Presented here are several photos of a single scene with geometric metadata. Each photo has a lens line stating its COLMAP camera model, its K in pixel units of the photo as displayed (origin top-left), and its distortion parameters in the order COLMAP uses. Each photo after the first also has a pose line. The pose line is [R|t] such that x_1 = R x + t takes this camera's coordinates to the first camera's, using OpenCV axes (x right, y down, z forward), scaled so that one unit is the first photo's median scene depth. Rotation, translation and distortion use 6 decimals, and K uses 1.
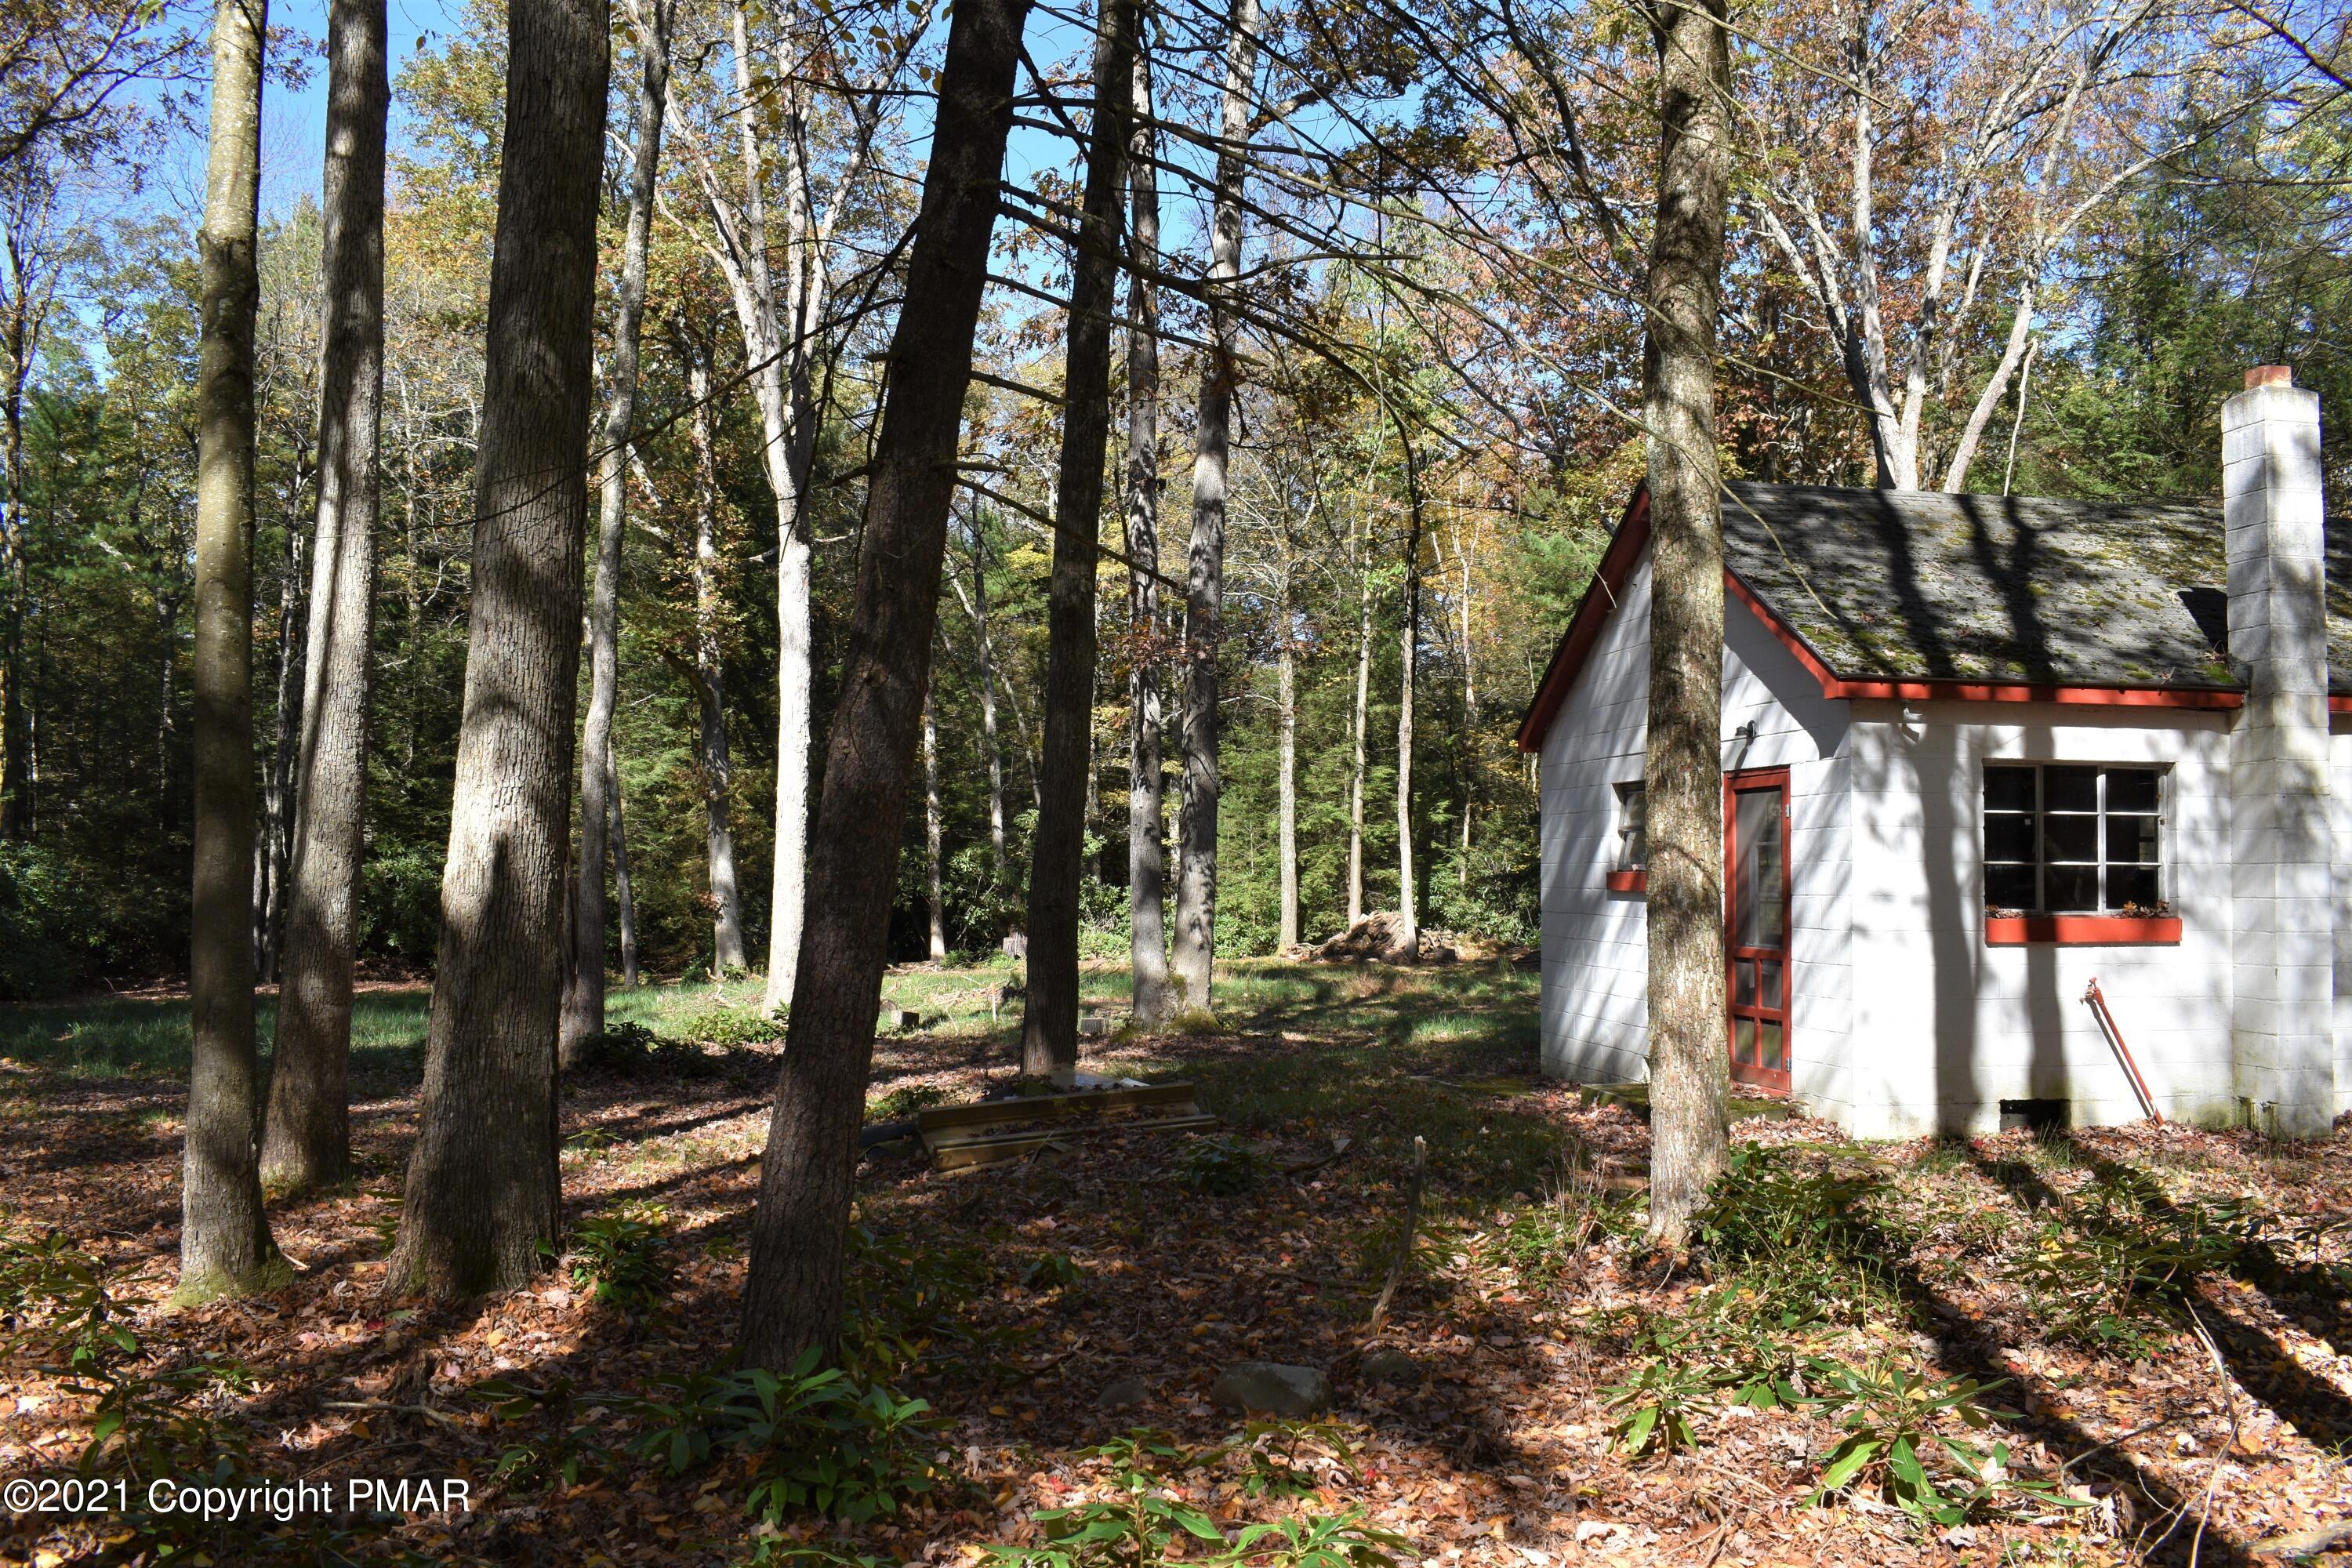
lens RADIAL K [[2022.7, 0, 1179.9], [0, 2022.7, 787.8], [0, 0, 1]] dist [-0.075284, 0.002969]
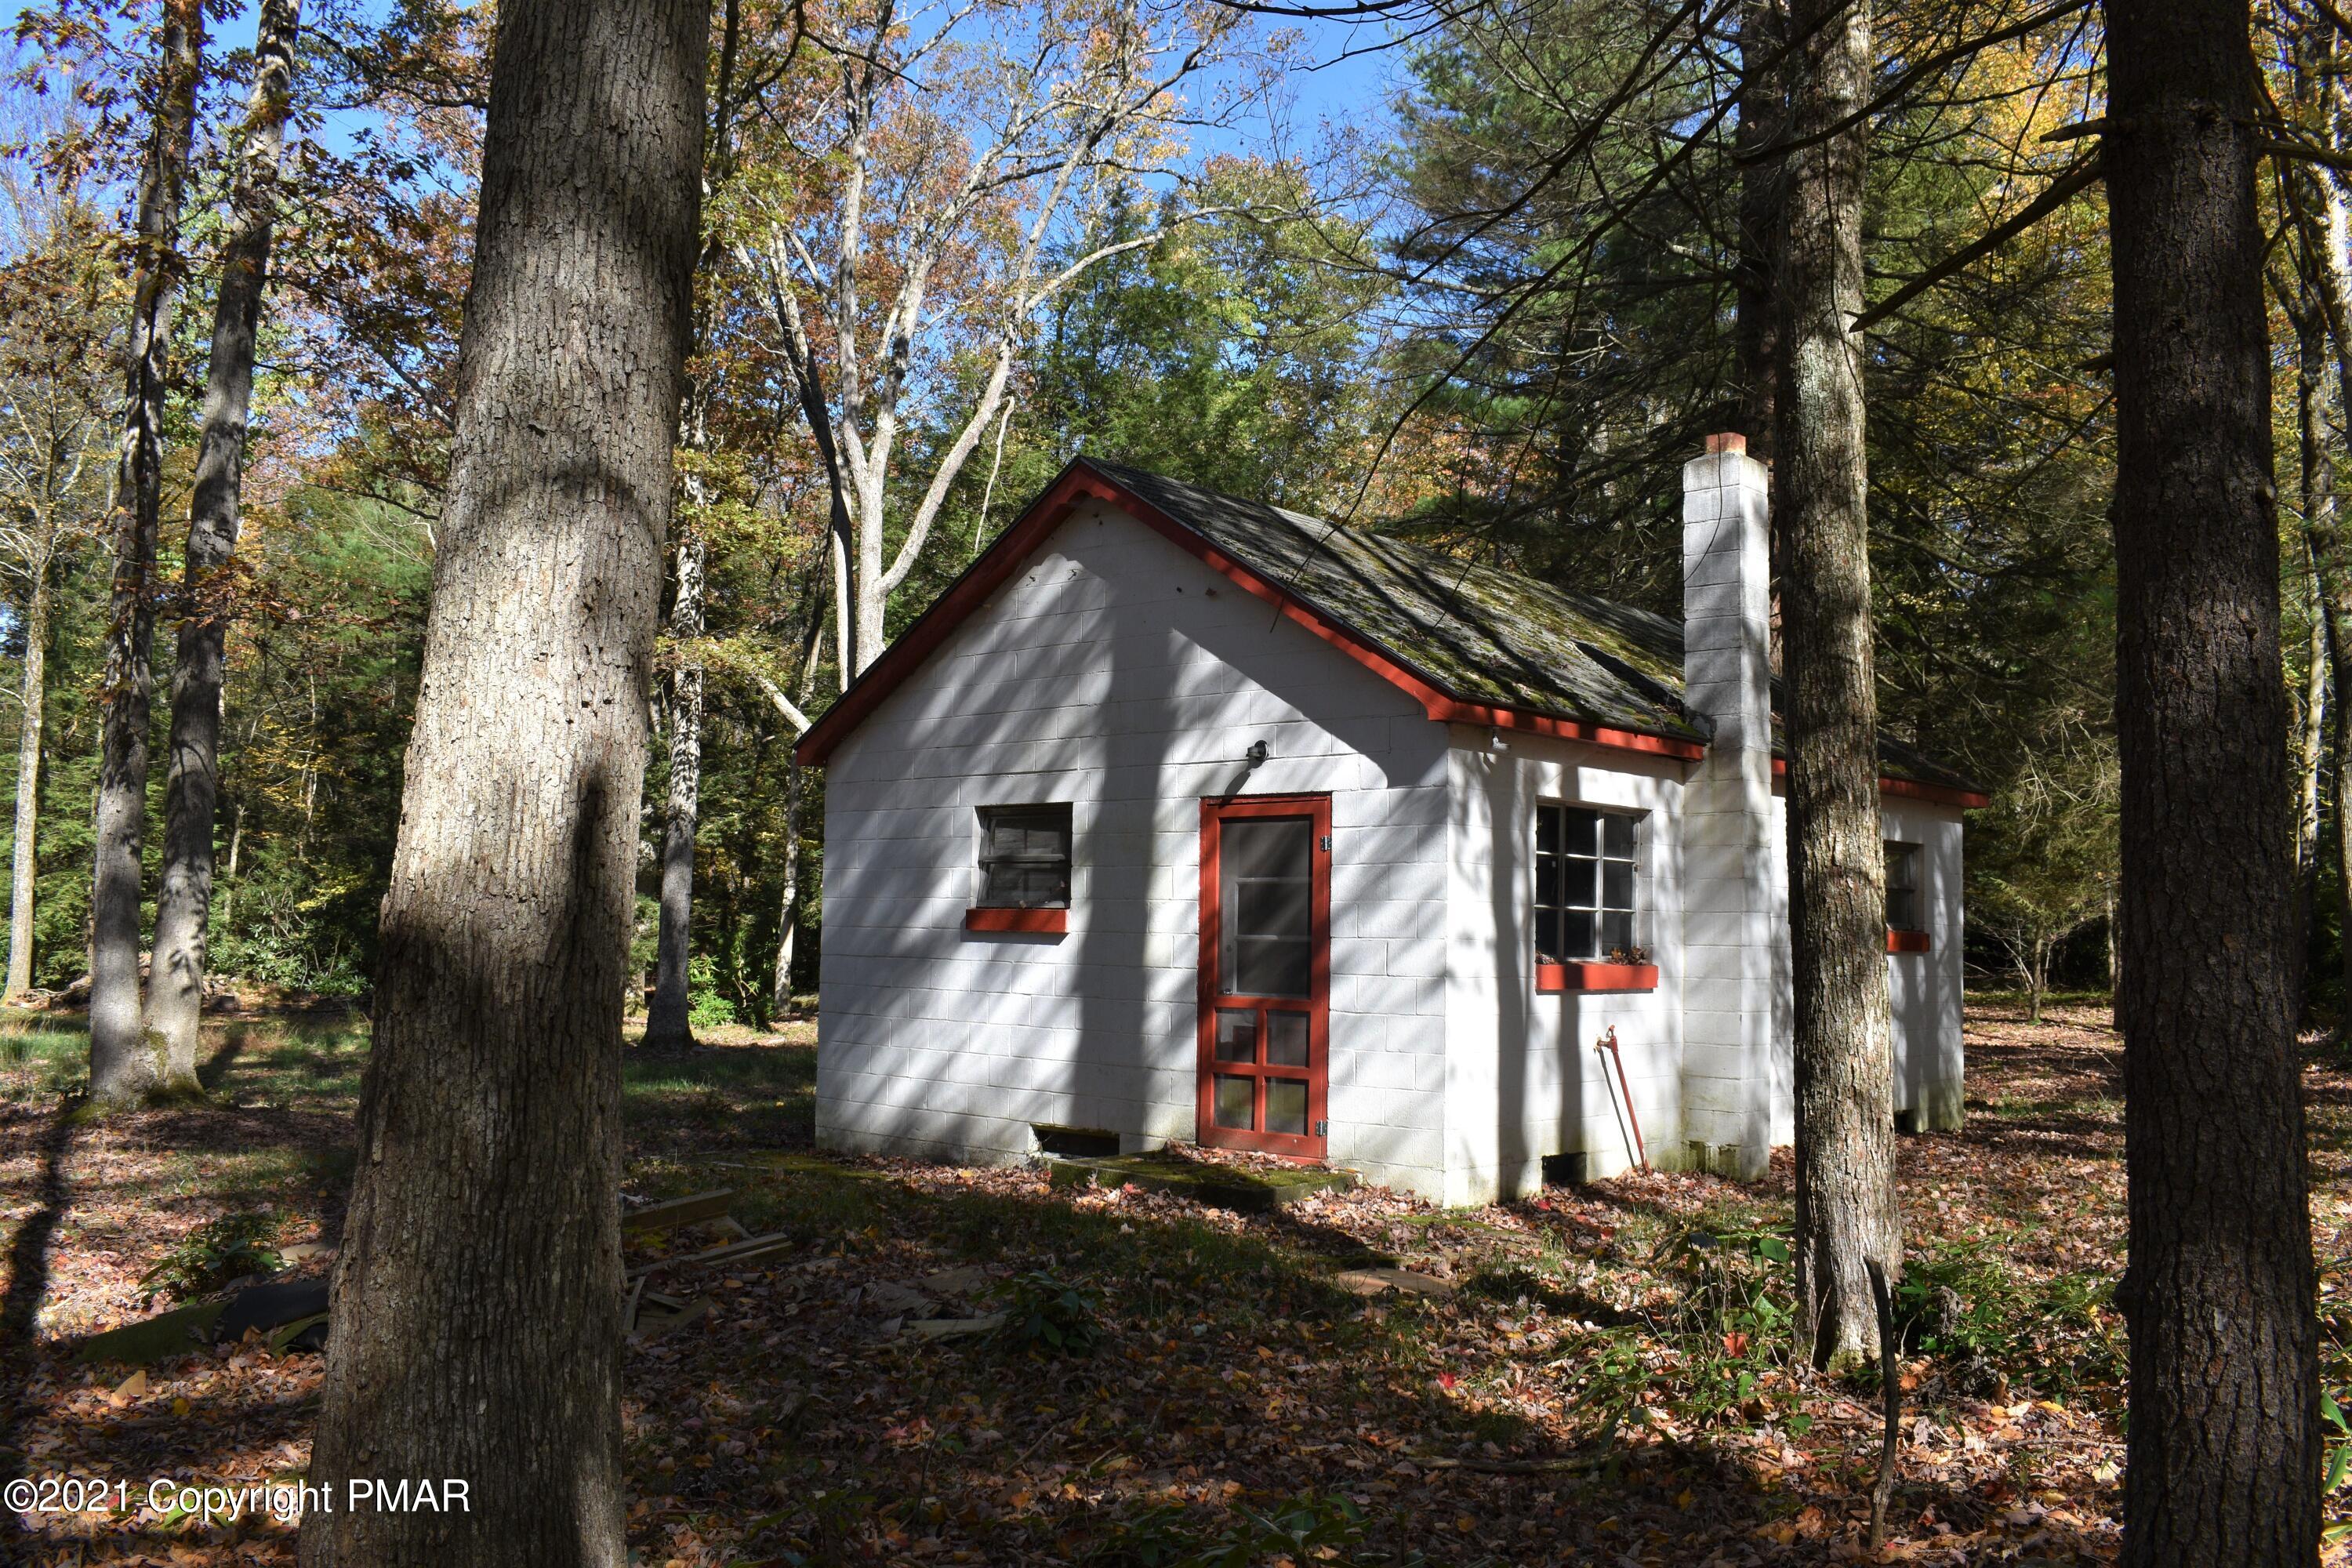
lens RADIAL K [[2022.7, 0, 1174.8], [0, 2022.7, 781.0], [0, 0, 1]] dist [-0.075284, 0.002969]
pose [[0.794971, 0.056900, 0.603973, -0.307013], [-0.041122, 0.998356, -0.039928, 0.023463], [-0.605252, 0.006905, 0.796004, 0.333482]]
